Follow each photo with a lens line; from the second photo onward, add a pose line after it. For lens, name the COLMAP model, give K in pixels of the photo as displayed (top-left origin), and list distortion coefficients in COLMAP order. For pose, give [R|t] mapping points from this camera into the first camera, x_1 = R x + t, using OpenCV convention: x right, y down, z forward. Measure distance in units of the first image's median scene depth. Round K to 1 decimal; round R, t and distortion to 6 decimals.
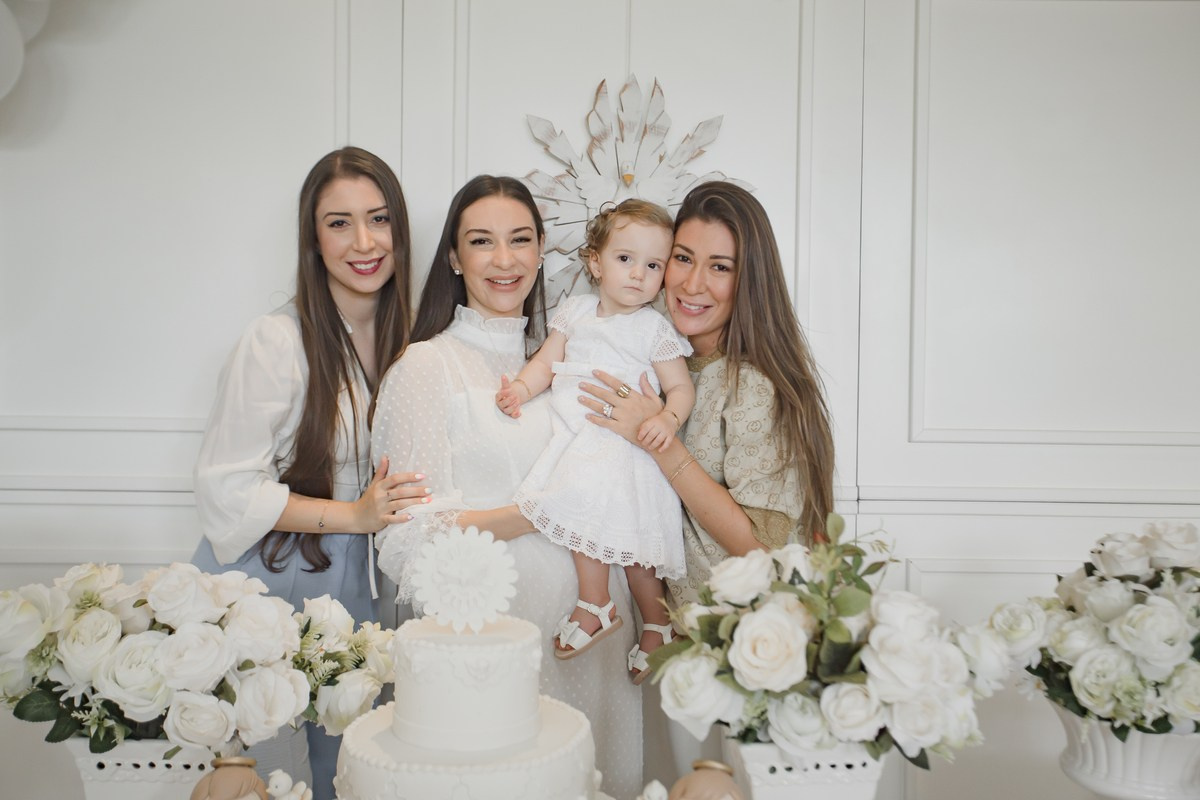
lens RADIAL K [[1358.5, 0, 603.3], [0, 1358.5, 387.2], [0, 0, 1]] dist [0.064341, 0.084464]
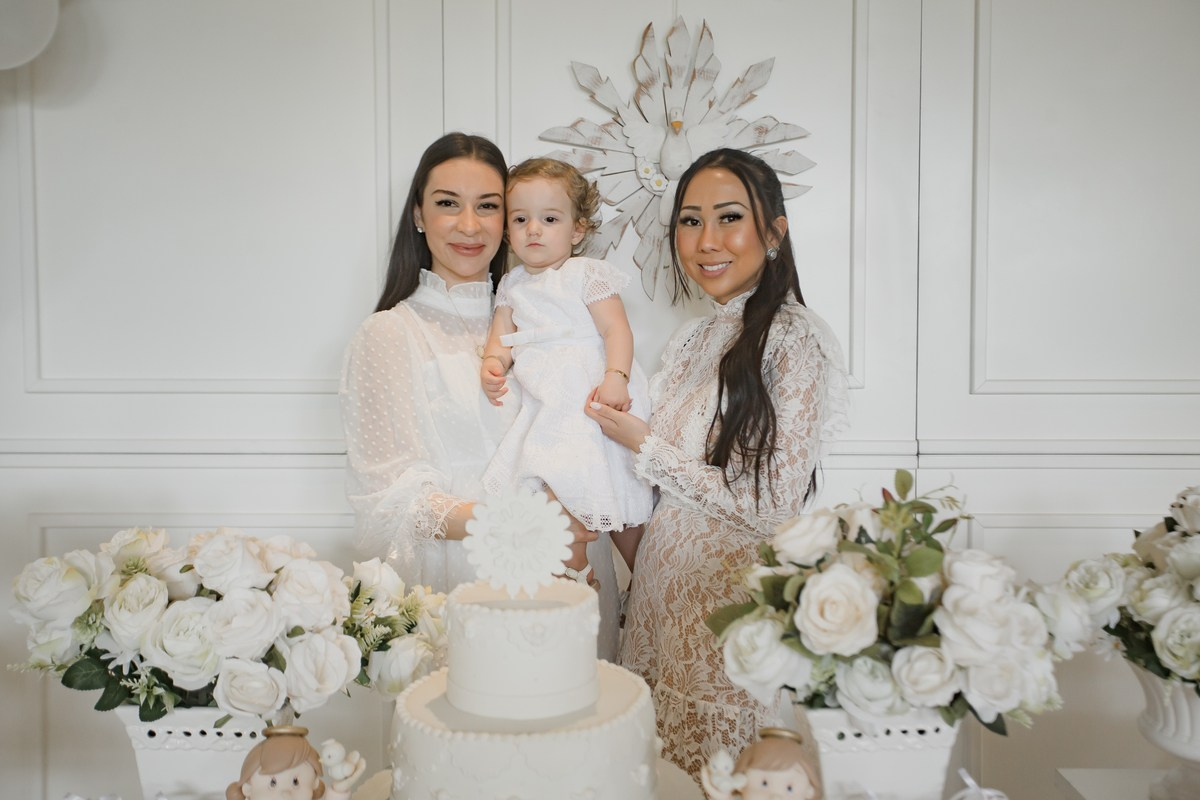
lens RADIAL K [[1358.5, 0, 603.3], [0, 1358.5, 387.2], [0, 0, 1]] dist [0.064341, 0.084464]
pose [[0.999388, -0.013240, -0.032380, -0.008828], [0.014256, 0.999407, 0.031342, 0.002464], [0.031946, -0.031785, 0.998984, 0.042937]]
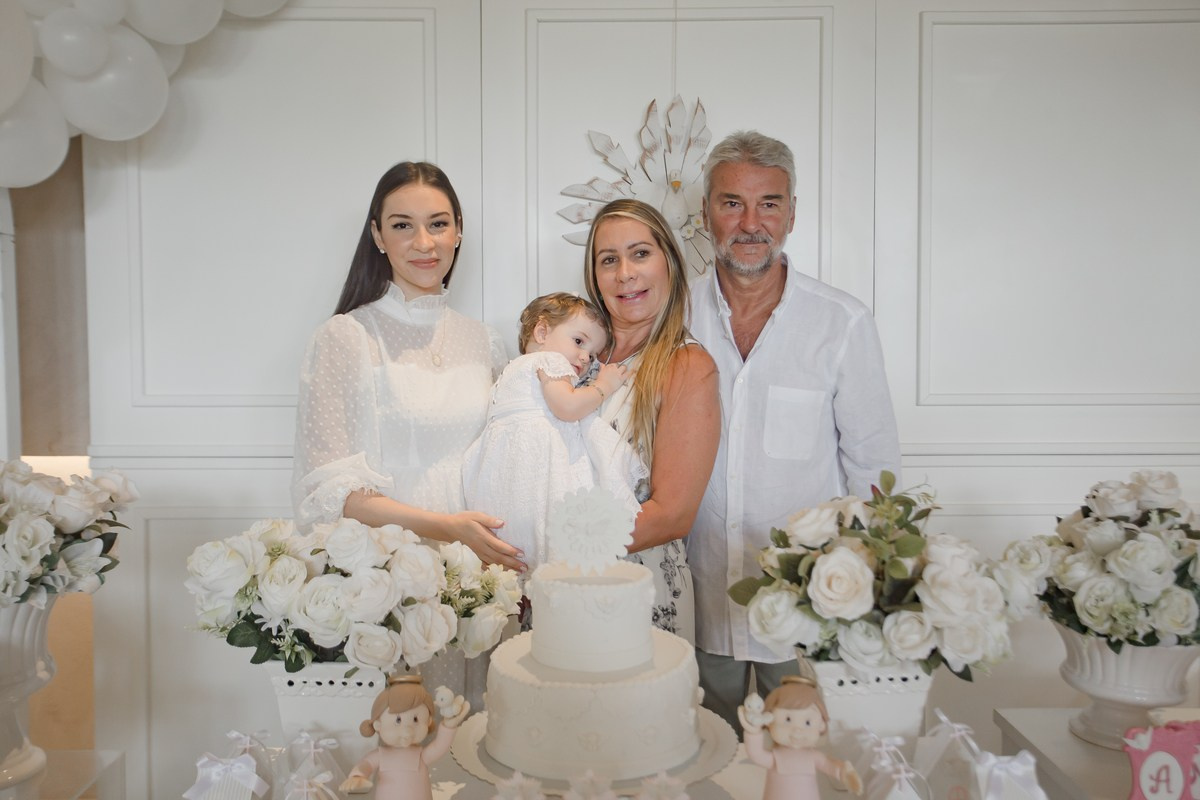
lens RADIAL K [[1162.3, 0, 596.3], [0, 1162.3, 399.1], [0, 0, 1]] dist [0.000065, 0.105356]
pose [[0.999909, -0.012930, -0.003739, -0.084767], [0.013069, 0.999117, 0.039933, -0.014923], [0.003220, -0.039978, 0.999195, -0.021585]]
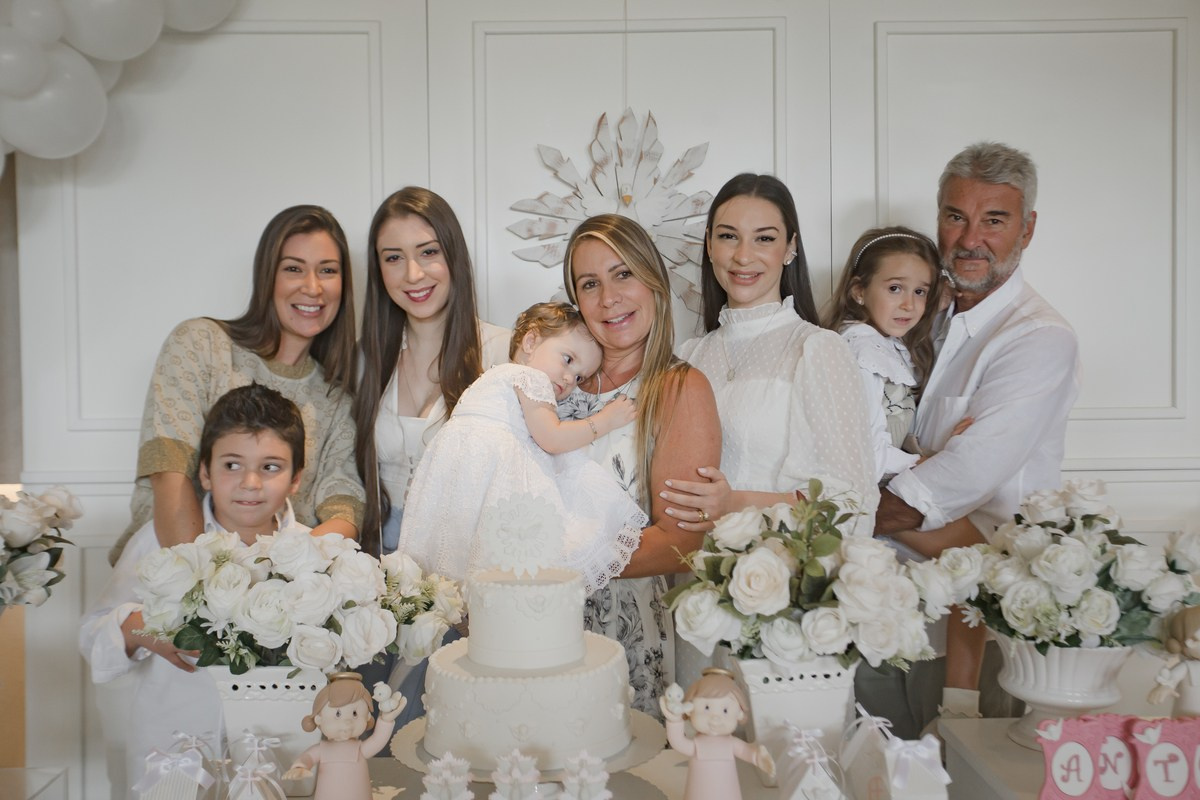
lens RADIAL K [[1325.6, 0, 600.0], [0, 1325.6, 400.0], [0, 0, 1]] dist [0.013130, 0.162221]
pose [[0.999693, -0.022419, 0.010517, -0.035299], [0.022252, 0.999630, 0.015670, -0.000788], [-0.010864, -0.015431, 0.999822, -0.220927]]
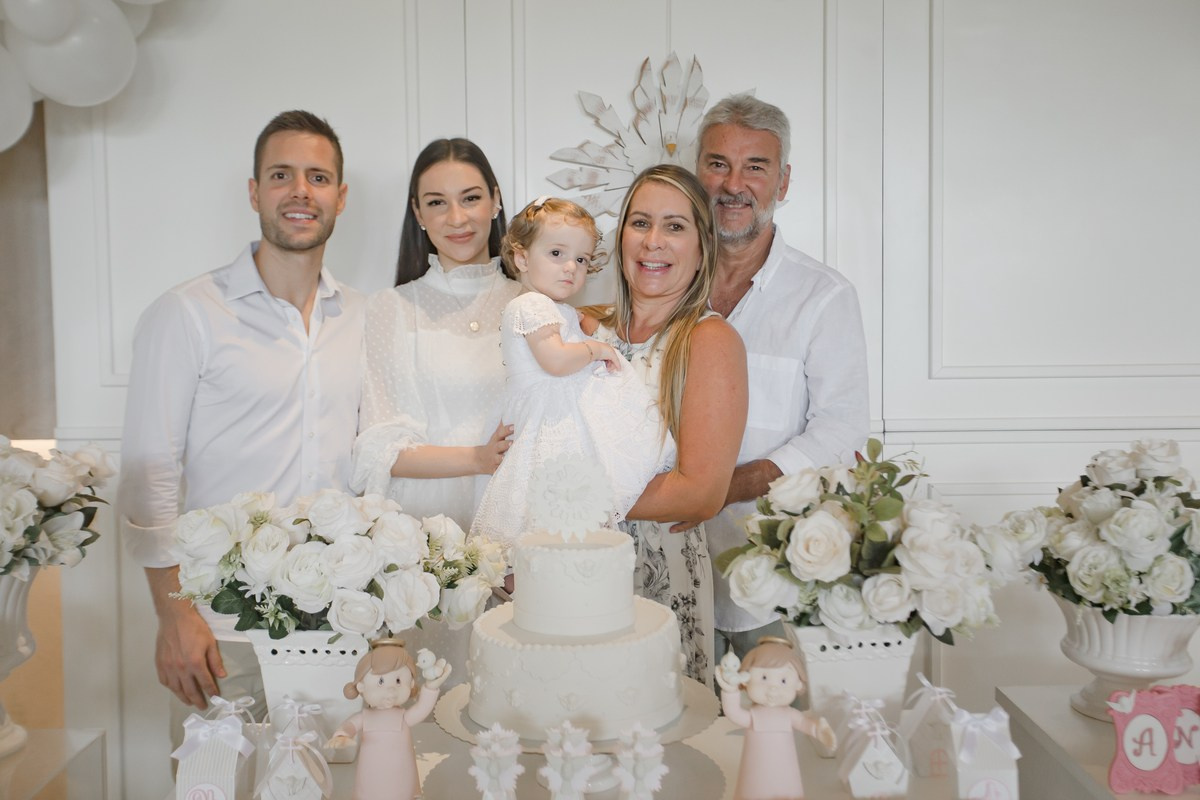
lens RADIAL K [[1325.6, 0, 600.0], [0, 1325.6, 400.0], [0, 0, 1]] dist [0.013130, 0.162221]
pose [[0.999713, -0.020814, -0.011898, -0.054384], [0.021375, 0.998563, 0.049136, -0.001444], [0.010858, -0.049376, 0.998721, -0.168068]]
